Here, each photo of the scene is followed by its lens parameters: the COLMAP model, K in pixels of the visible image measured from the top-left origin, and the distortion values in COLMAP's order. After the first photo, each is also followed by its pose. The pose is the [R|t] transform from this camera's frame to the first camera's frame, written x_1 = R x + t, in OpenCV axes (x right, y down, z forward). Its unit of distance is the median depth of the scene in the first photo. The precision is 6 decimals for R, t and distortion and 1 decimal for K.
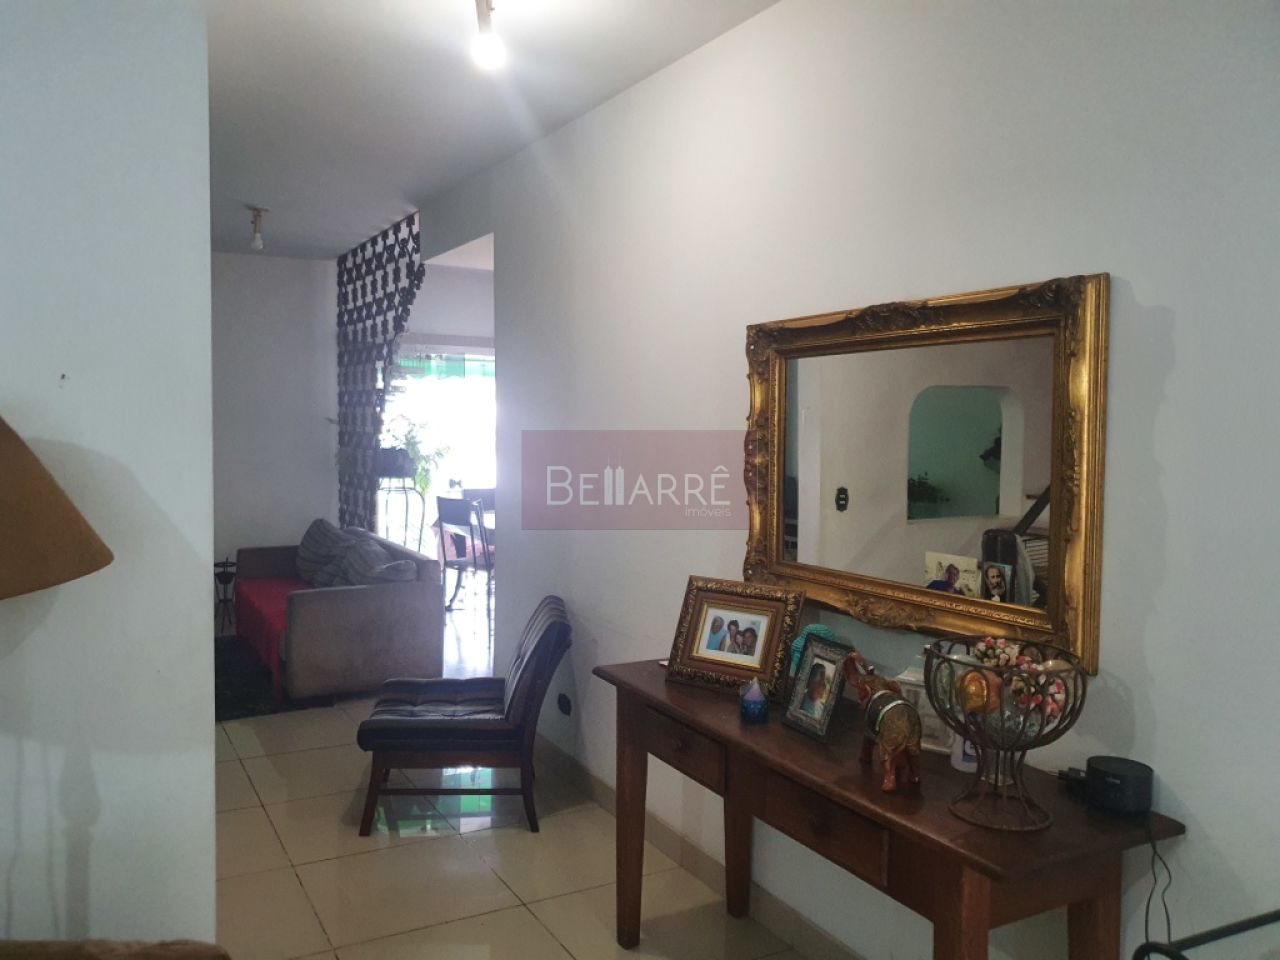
lens RADIAL K [[1008.2, 0, 619.3], [0, 1008.2, 462.7], [0, 0, 1]] dist [0.000939, 0.094597]
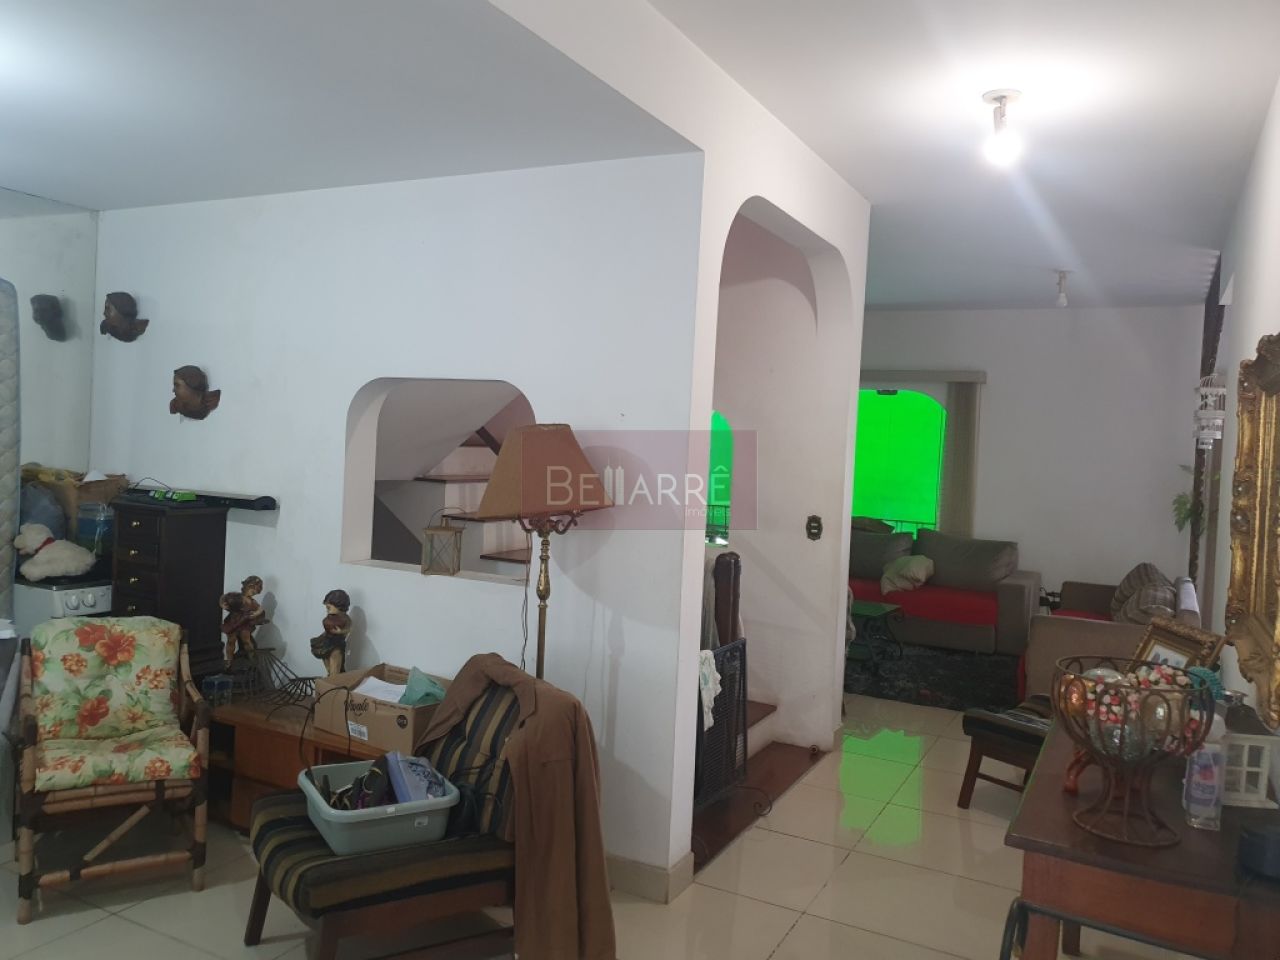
lens RADIAL K [[1008.2, 0, 619.3], [0, 1008.2, 462.7], [0, 0, 1]] dist [0.000939, 0.094597]
pose [[0.560666, 0.037547, -0.827190, 0.598831], [-0.079617, 0.996787, -0.008718, 0.014760], [0.824205, 0.070746, 0.561855, -0.025456]]
